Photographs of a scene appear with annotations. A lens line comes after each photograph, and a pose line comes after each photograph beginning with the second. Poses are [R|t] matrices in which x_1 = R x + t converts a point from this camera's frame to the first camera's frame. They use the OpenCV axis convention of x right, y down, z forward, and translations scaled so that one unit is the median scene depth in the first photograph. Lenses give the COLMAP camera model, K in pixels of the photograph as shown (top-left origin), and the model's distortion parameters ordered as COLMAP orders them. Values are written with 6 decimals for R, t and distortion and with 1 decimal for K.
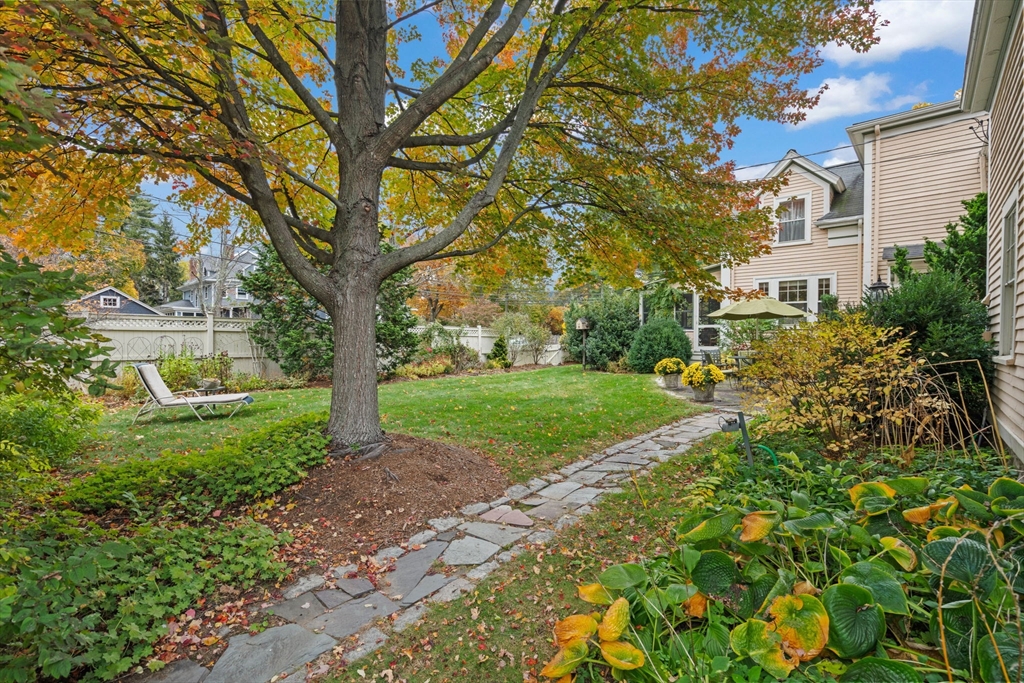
lens RADIAL K [[463.5, 0, 511.6], [0, 463.5, 340.0], [0, 0, 1]] dist [-0.002032, -0.000348]
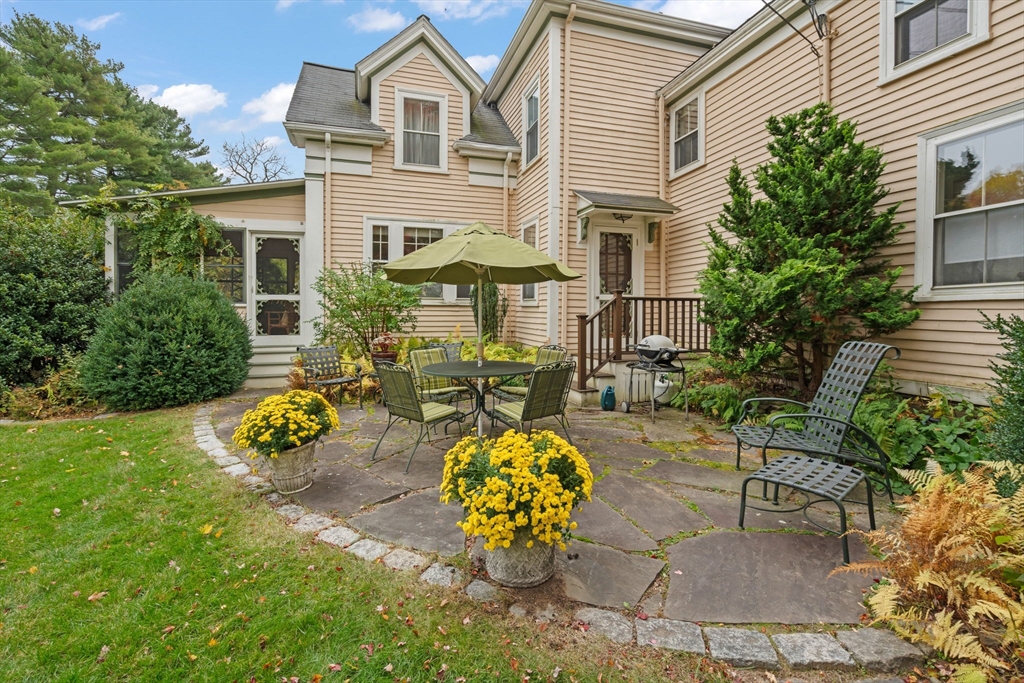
lens RADIAL K [[463.5, 0, 510.6], [0, 463.5, 319.3], [0, 0, 1]] dist [-0.002032, -0.000348]
pose [[0.502940, -0.017719, 0.864139, 0.100316], [0.006248, 0.999838, 0.016864, -0.011543], [-0.864299, -0.003082, 0.502970, 0.496294]]
